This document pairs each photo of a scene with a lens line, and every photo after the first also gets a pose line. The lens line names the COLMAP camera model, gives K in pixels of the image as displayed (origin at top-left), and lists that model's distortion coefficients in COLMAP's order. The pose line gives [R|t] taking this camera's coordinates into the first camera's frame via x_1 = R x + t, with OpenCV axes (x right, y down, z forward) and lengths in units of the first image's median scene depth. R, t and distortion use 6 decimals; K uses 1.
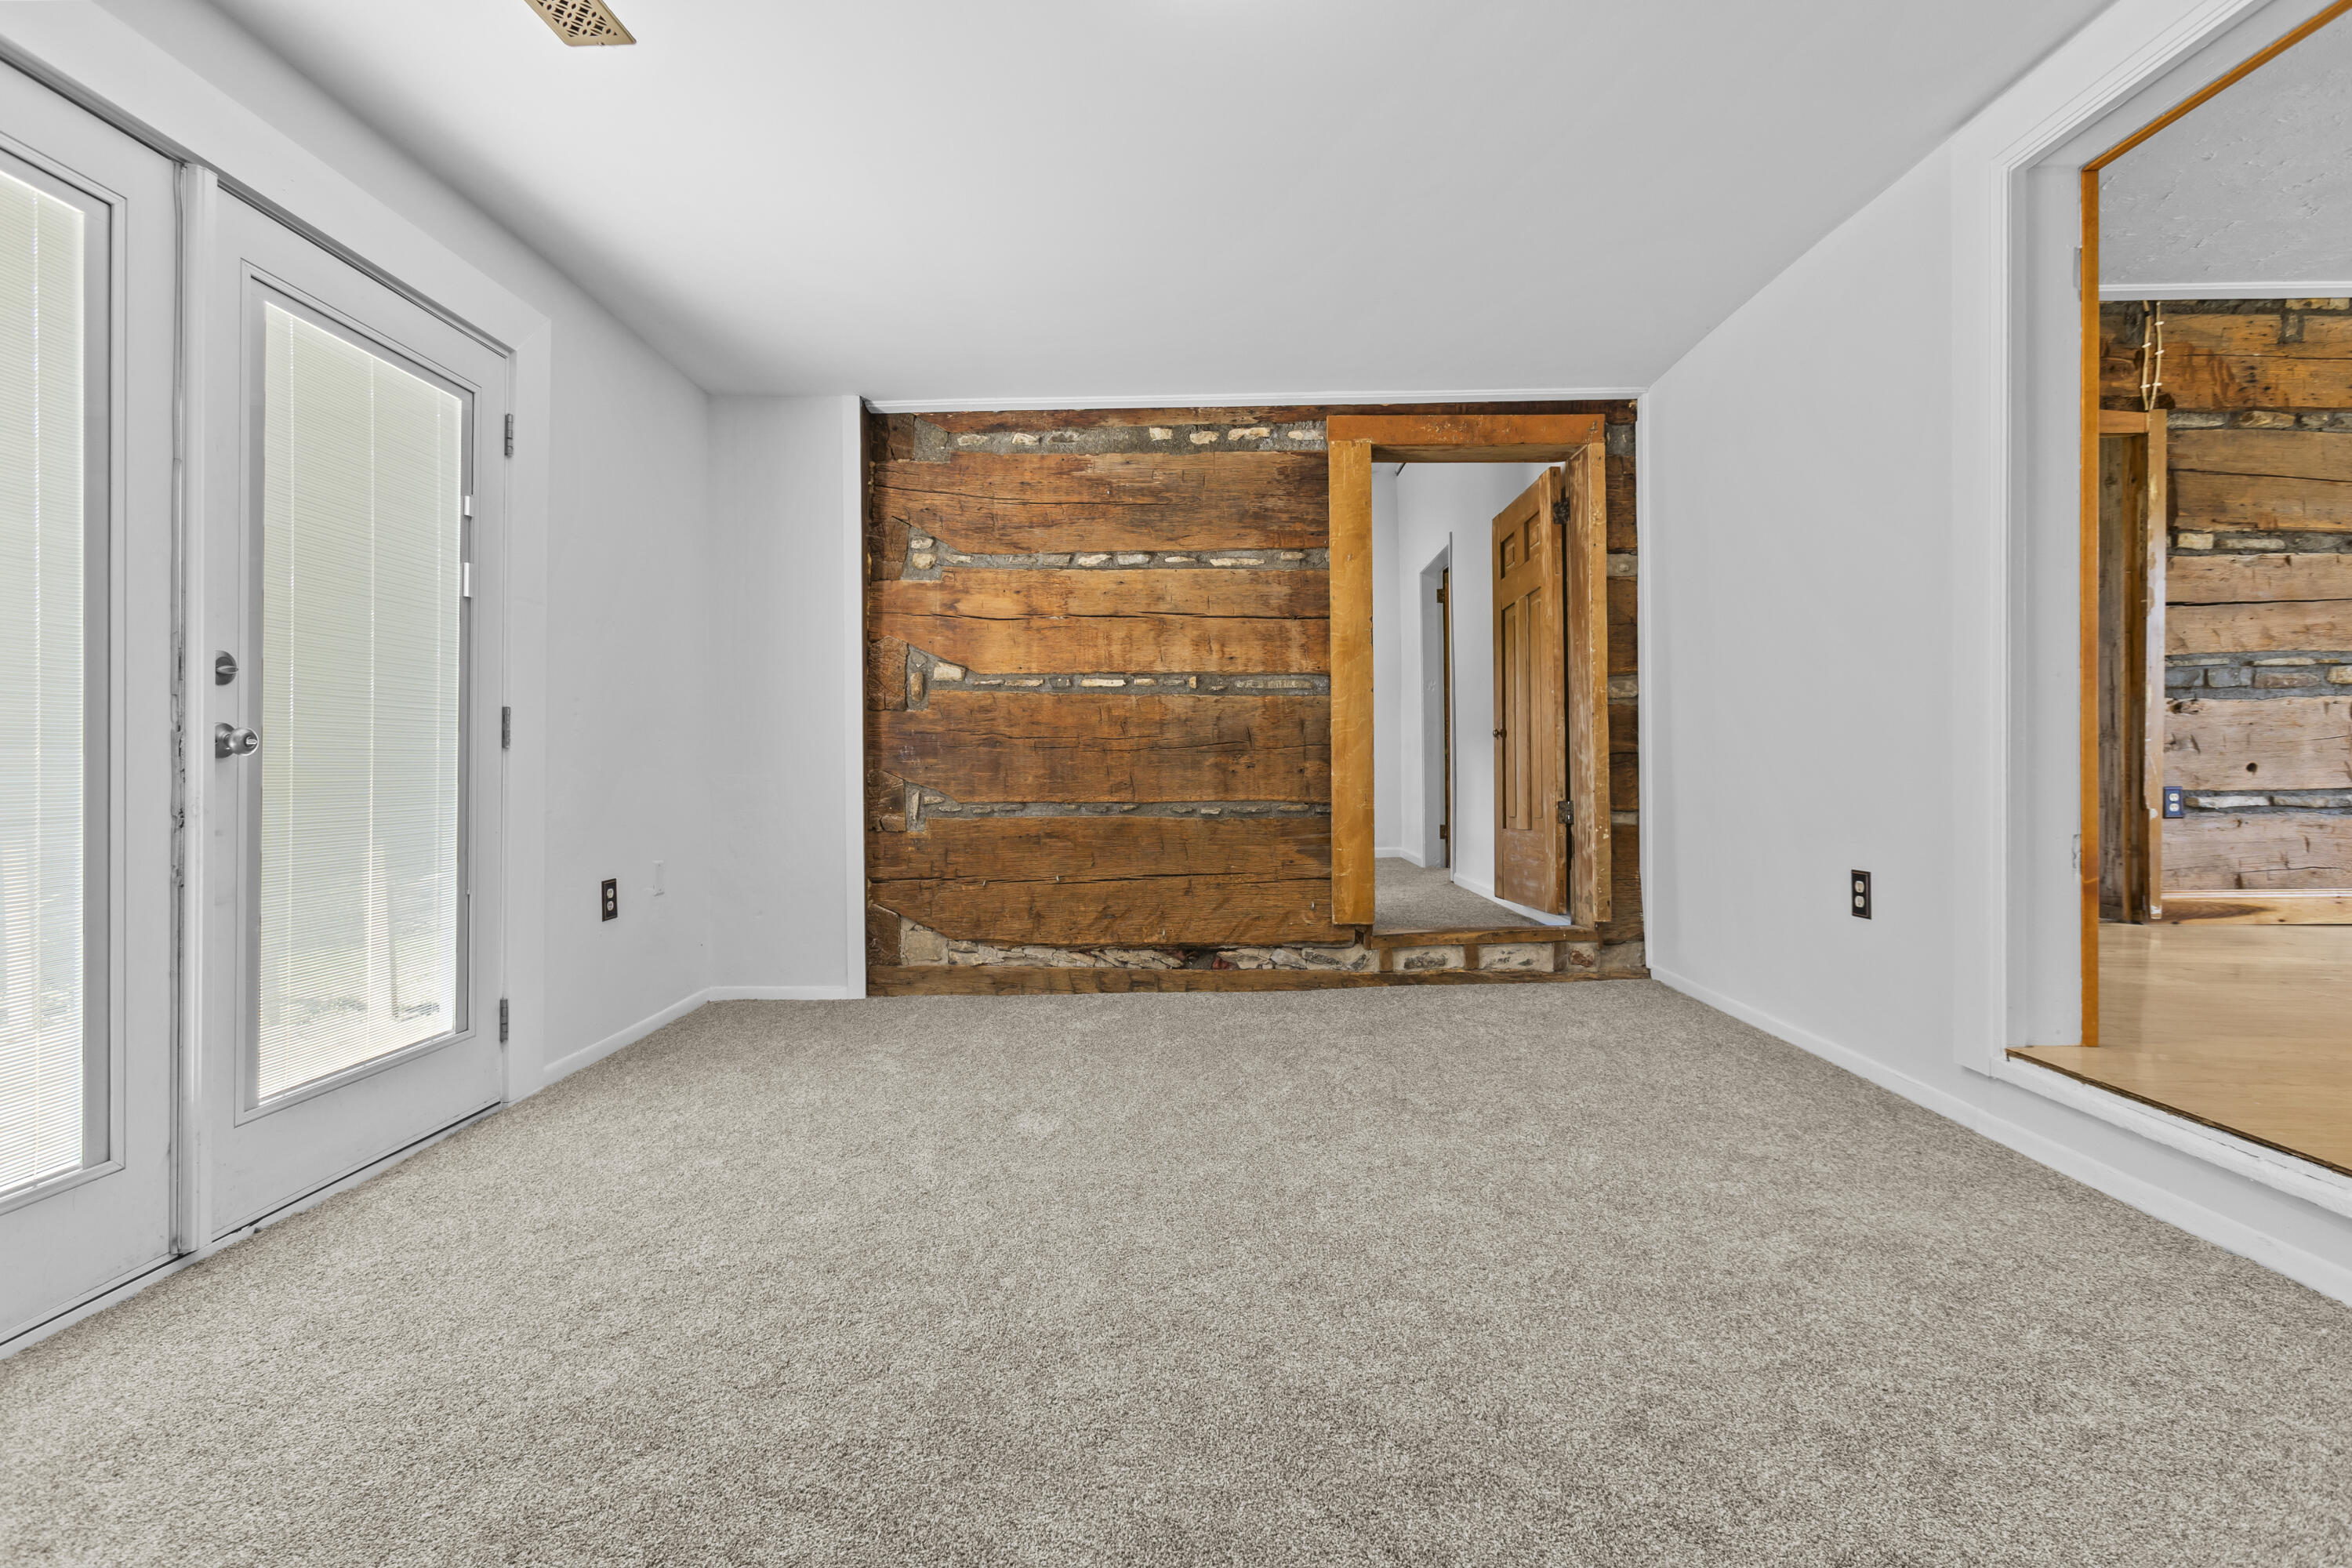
lens RADIAL K [[1055.1, 0, 1177.3], [0, 1055.1, 775.7], [0, 0, 1]] dist [0.000590, 0.002322]
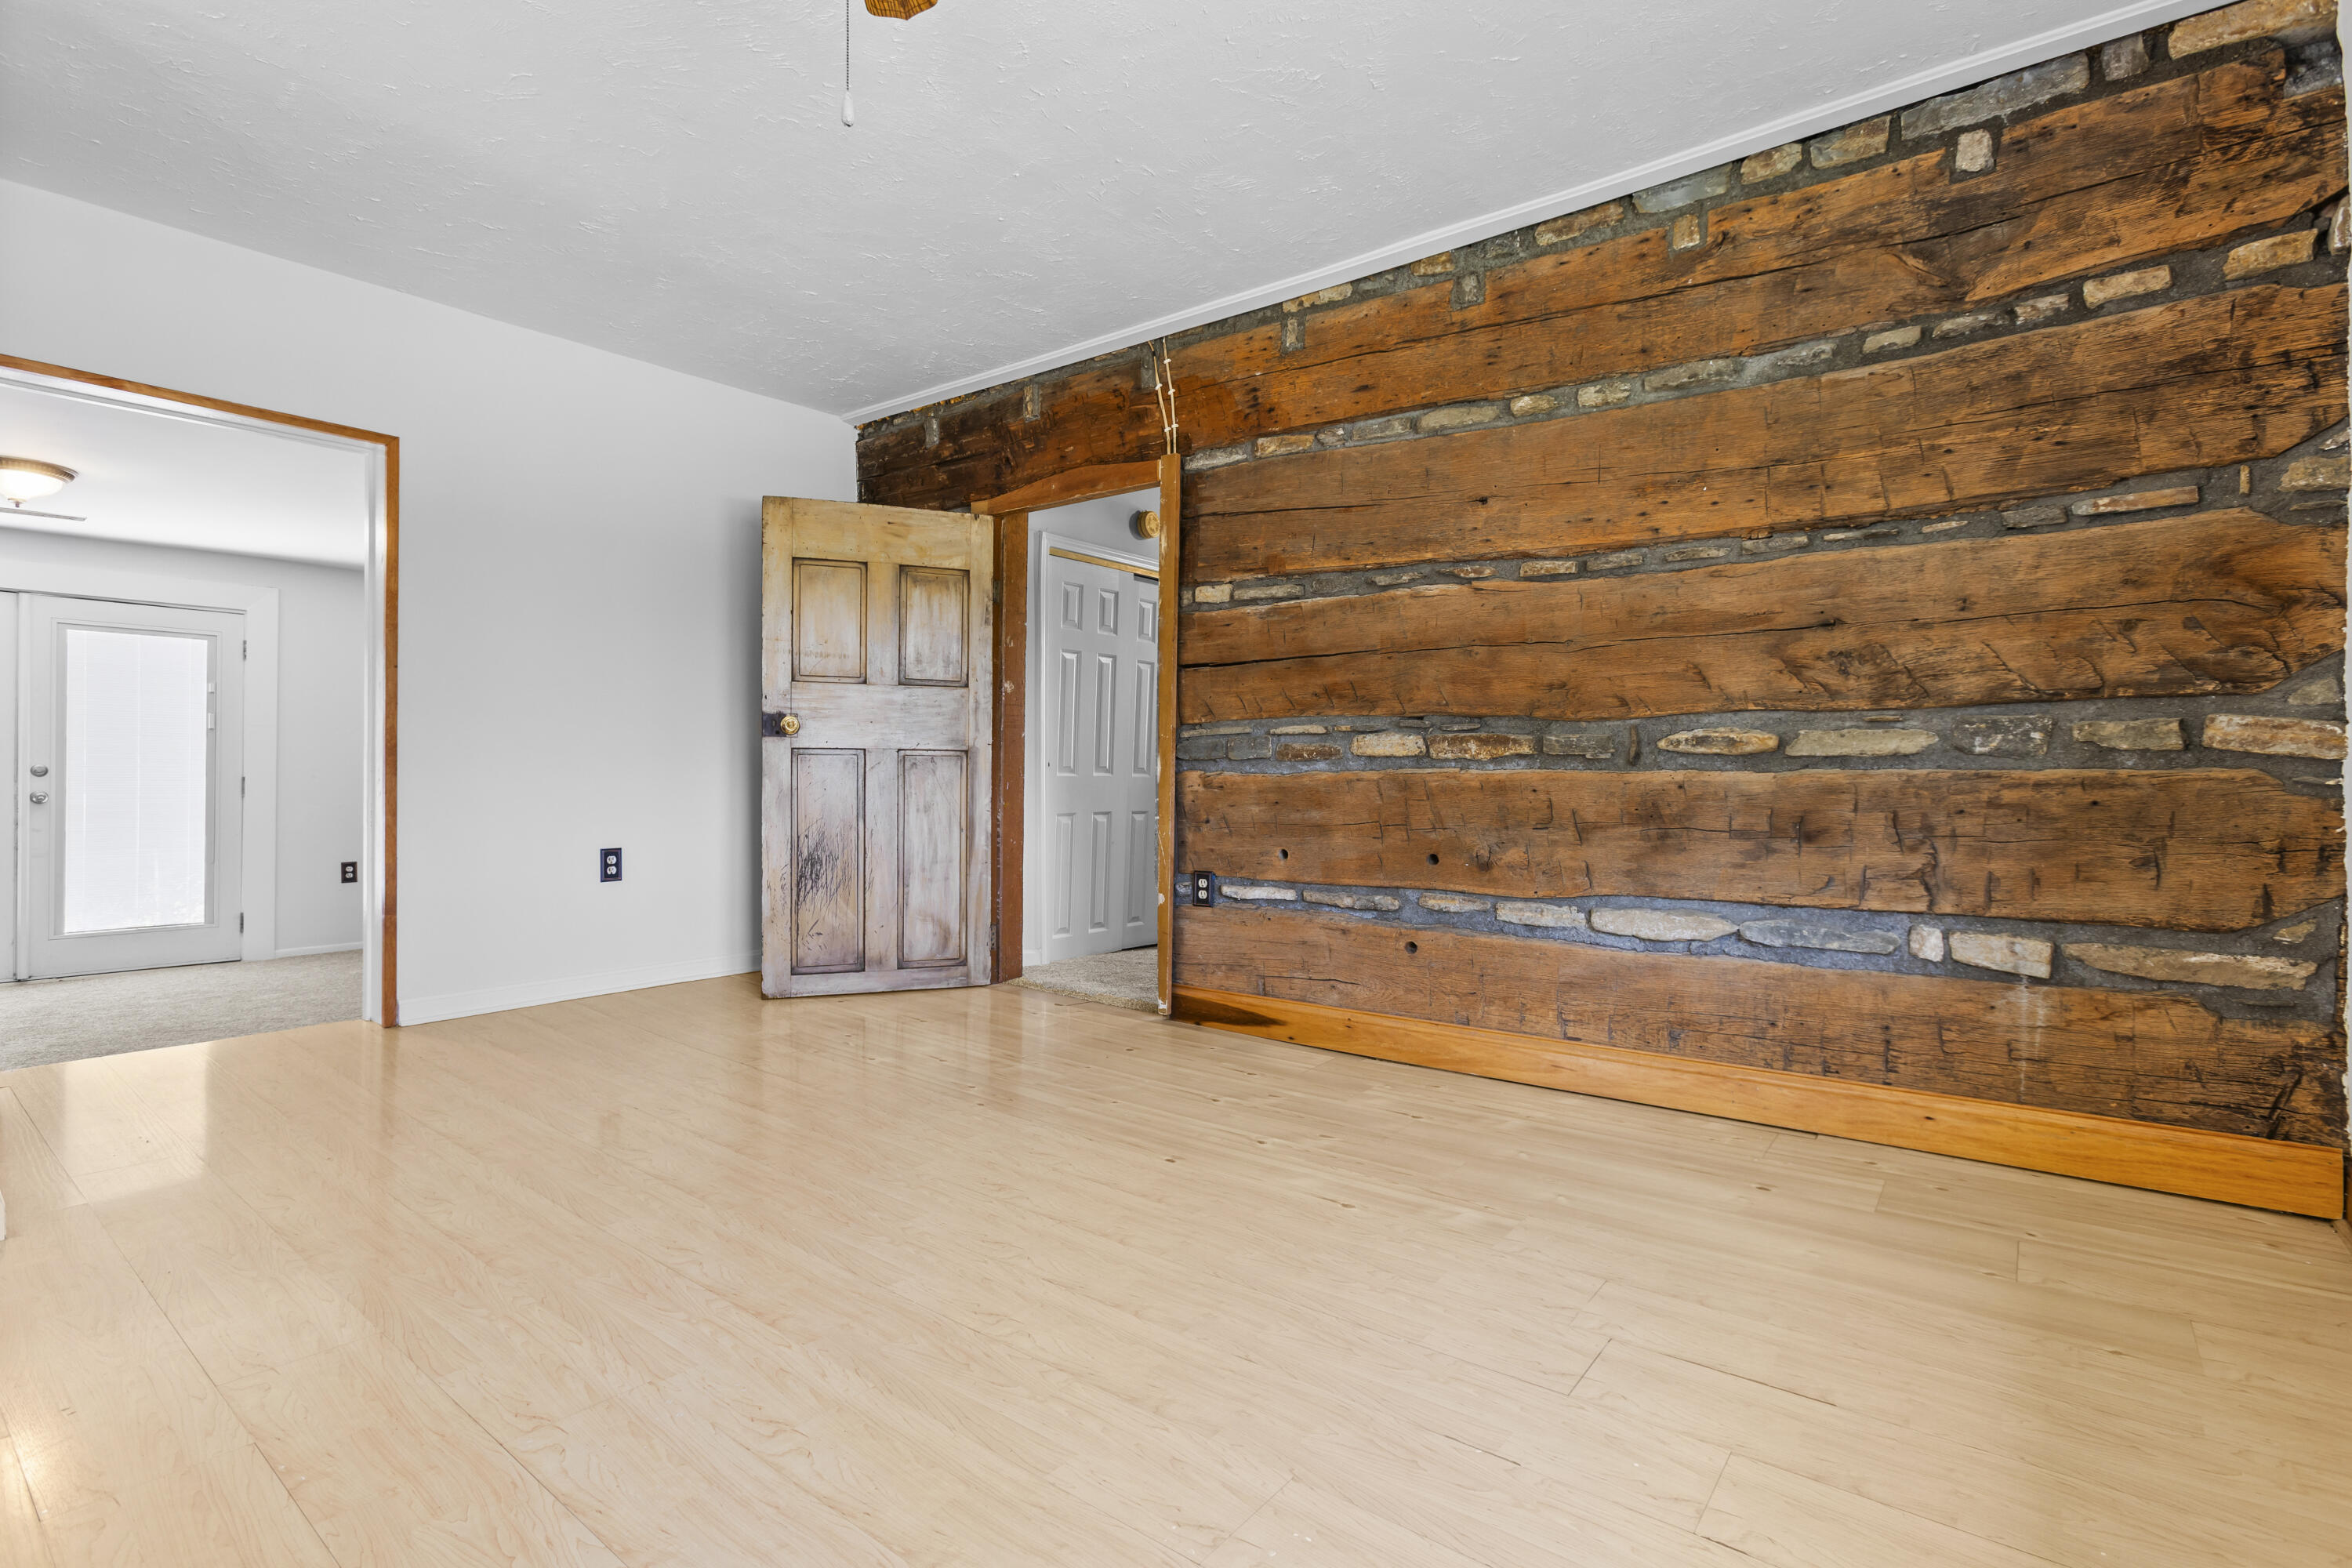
lens RADIAL K [[1127.5, 0, 1154.8], [0, 1127.5, 784.6], [0, 0, 1]] dist [-0.000723, 0.004932]
pose [[0.785602, 0.018768, -0.618447, 1.521611], [-0.020803, 0.999776, 0.003915, -0.066058], [0.618382, 0.009789, 0.785817, 0.232649]]
